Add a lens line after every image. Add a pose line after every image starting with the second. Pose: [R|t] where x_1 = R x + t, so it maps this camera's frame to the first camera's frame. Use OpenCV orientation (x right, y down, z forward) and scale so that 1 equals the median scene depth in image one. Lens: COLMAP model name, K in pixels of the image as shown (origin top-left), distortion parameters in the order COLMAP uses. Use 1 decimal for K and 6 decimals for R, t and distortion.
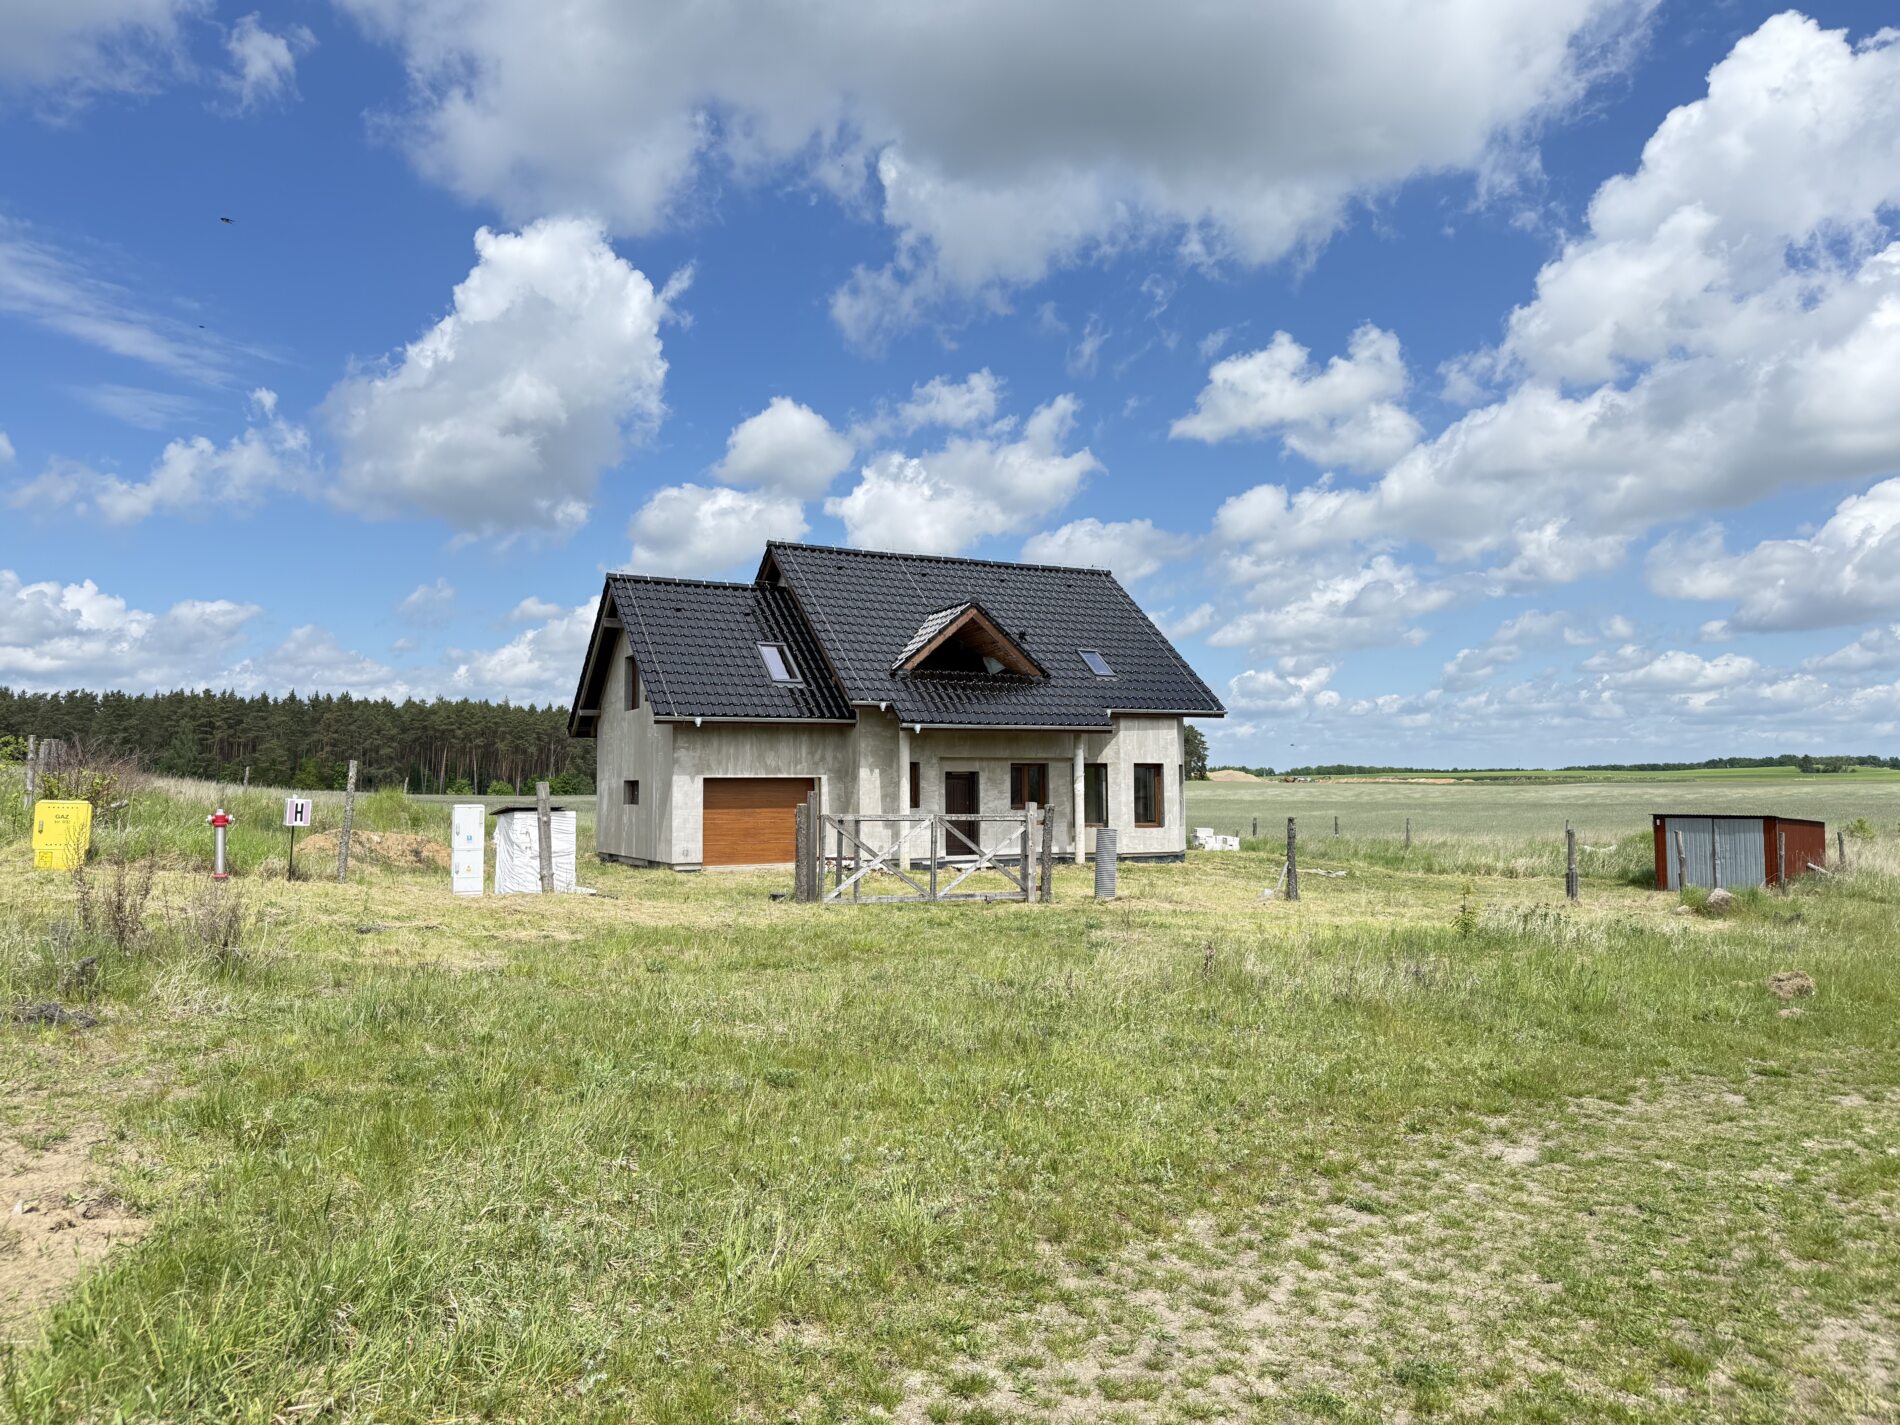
lens RADIAL K [[1334.1, 0, 955.1], [0, 1334.1, 715.5], [0, 0, 1]] dist [0.065301, -0.075254]
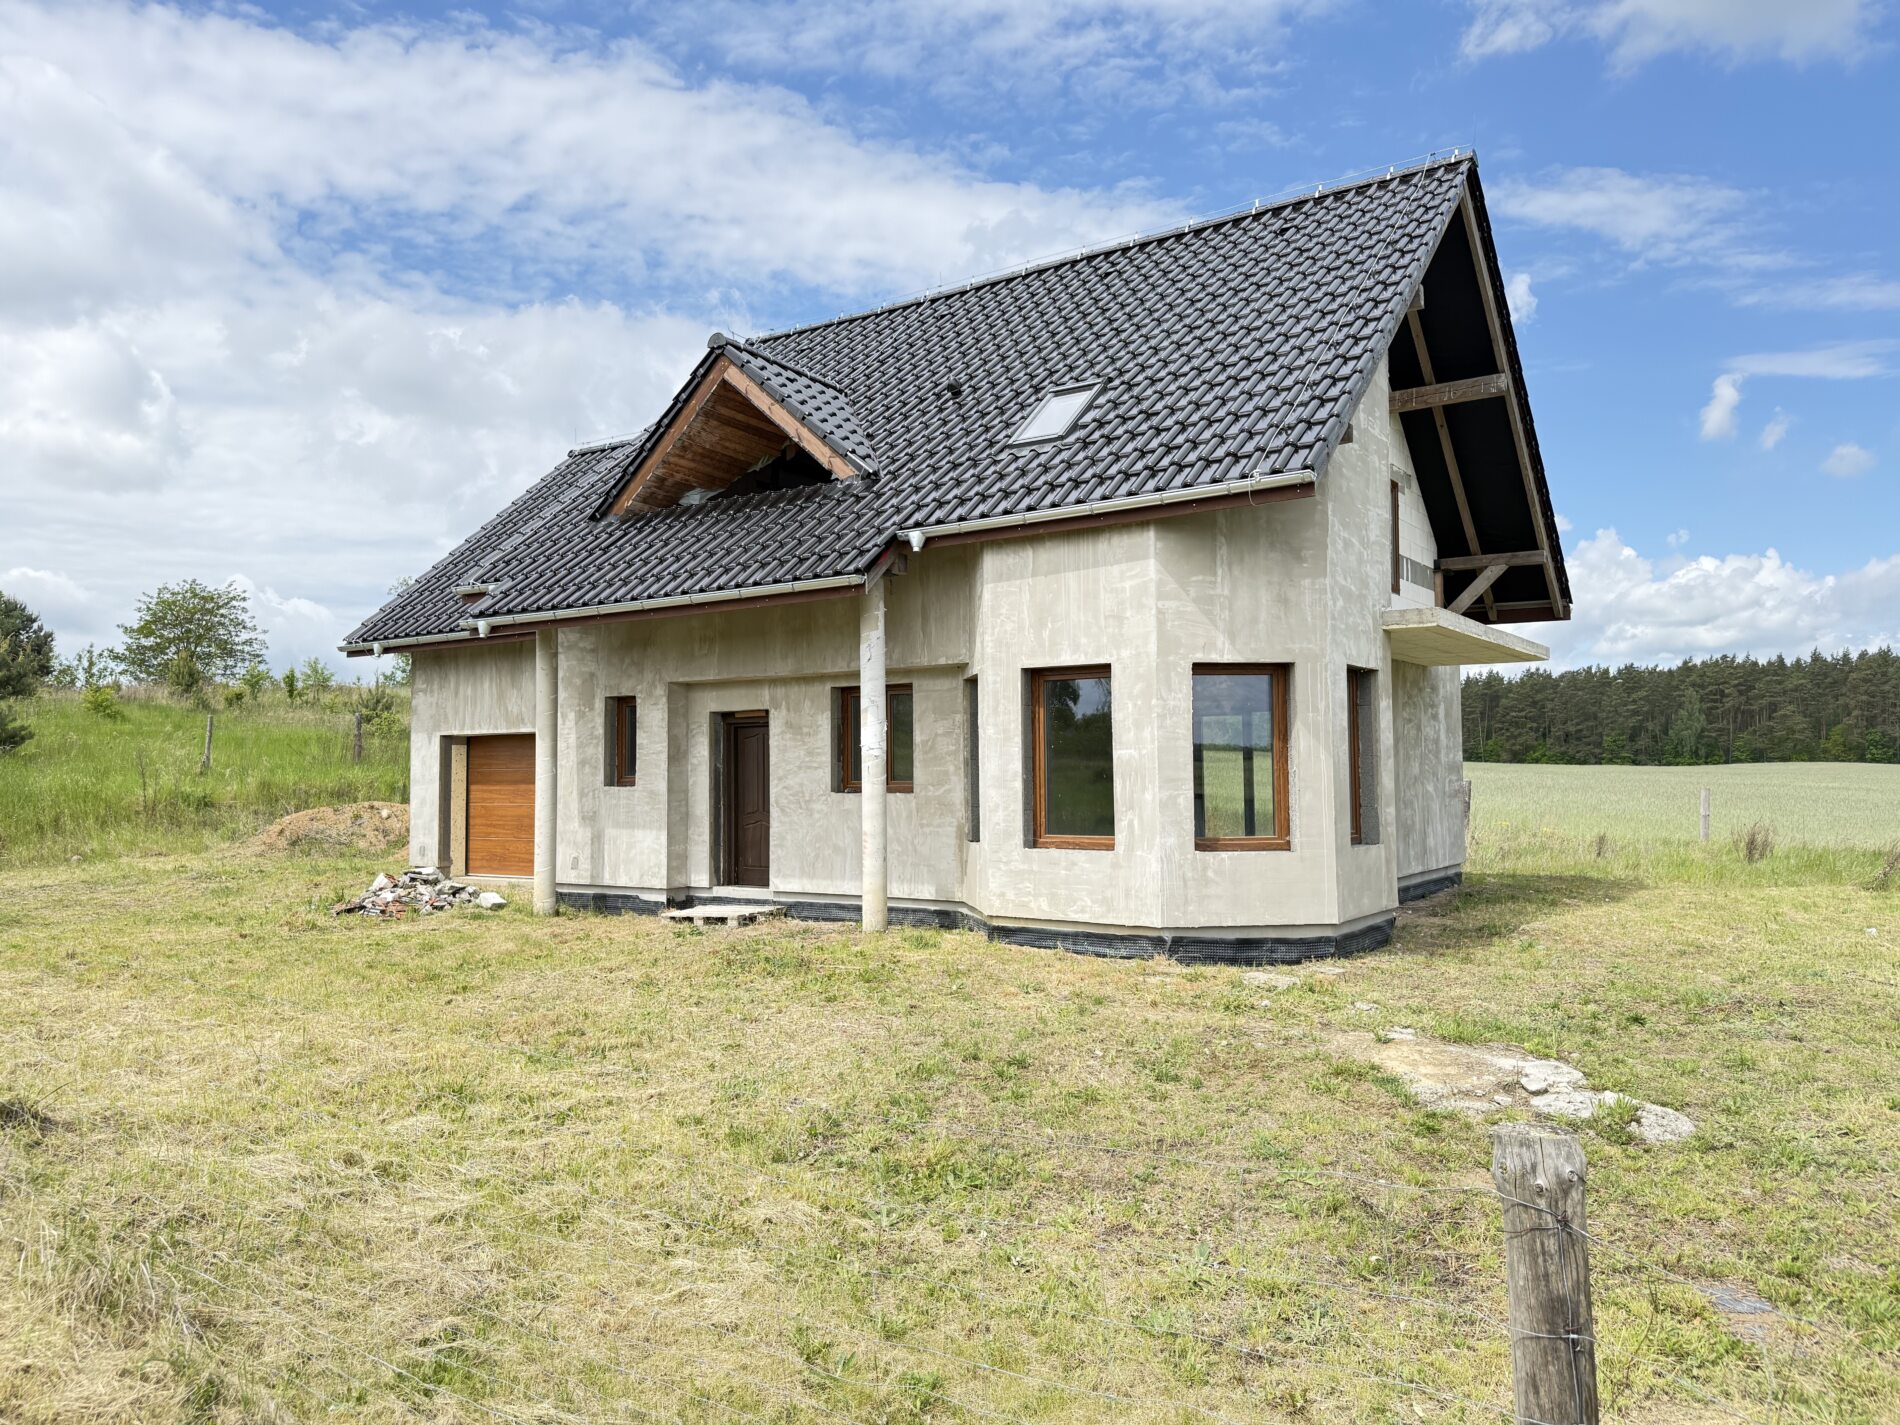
lens RADIAL K [[1334.1, 0, 951.7], [0, 1334.1, 711.0], [0, 0, 1]] dist [0.065301, -0.075254]
pose [[0.442343, -0.038660, -0.896012, 0.445093], [0.053867, 0.998412, -0.016485, 0.051461], [0.895227, -0.040974, 0.443723, 0.811849]]
